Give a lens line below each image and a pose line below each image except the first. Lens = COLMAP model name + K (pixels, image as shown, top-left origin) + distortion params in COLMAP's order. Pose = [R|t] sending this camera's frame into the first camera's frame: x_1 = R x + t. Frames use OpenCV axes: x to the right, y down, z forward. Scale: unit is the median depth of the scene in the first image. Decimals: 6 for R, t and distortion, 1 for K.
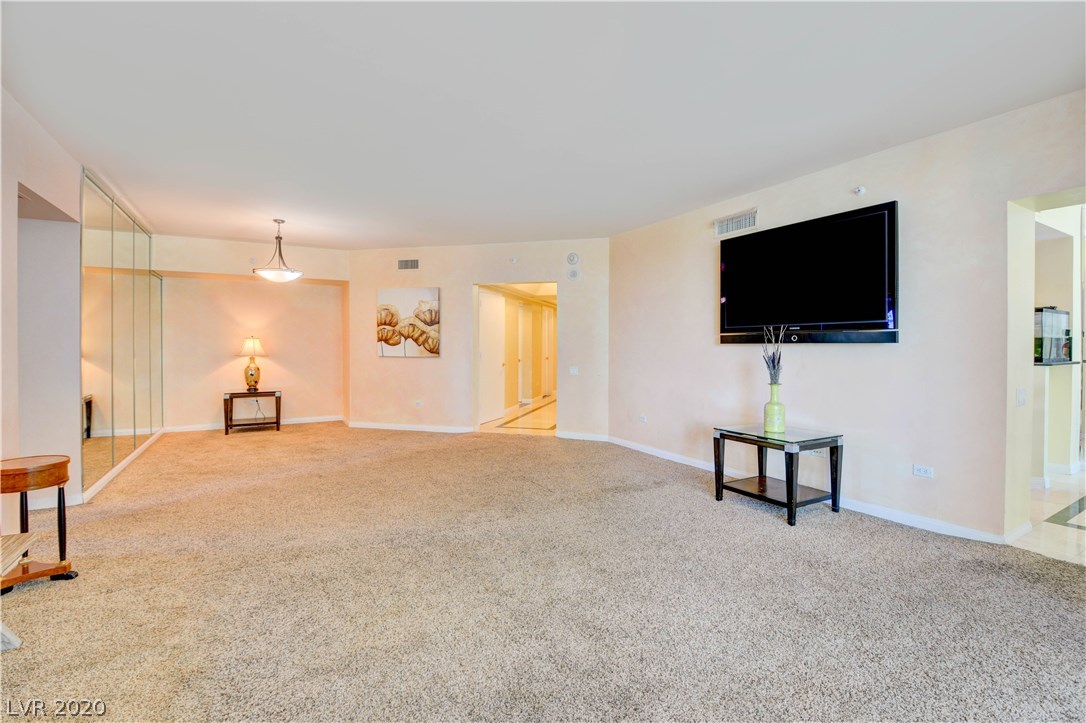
lens RADIAL K [[491.2, 0, 540.8], [0, 491.2, 353.0], [0, 0, 1]] dist [0.022725, -0.025976]
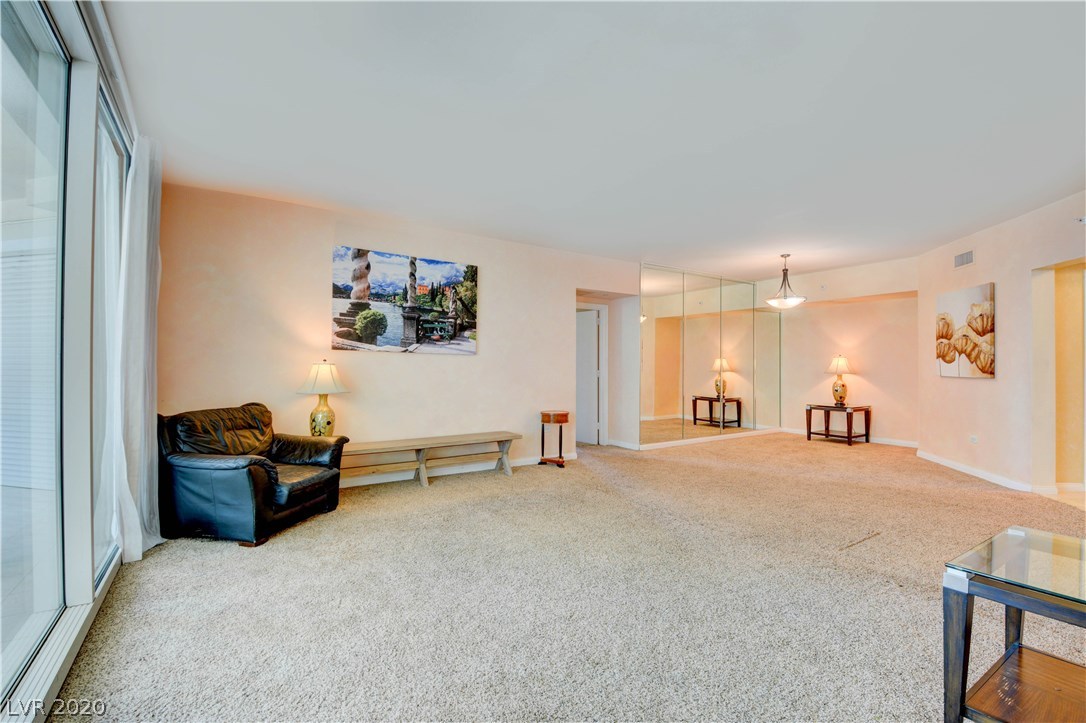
lens RADIAL K [[479.6, 0, 539.5], [0, 479.6, 368.0], [0, 0, 1]] dist [0.017991, -0.022985]
pose [[0.057457, 0.003685, -0.998341, 0.496671], [-0.017641, 0.999841, 0.002675, 0.003044], [0.998192, 0.017458, 0.057513, 0.318628]]
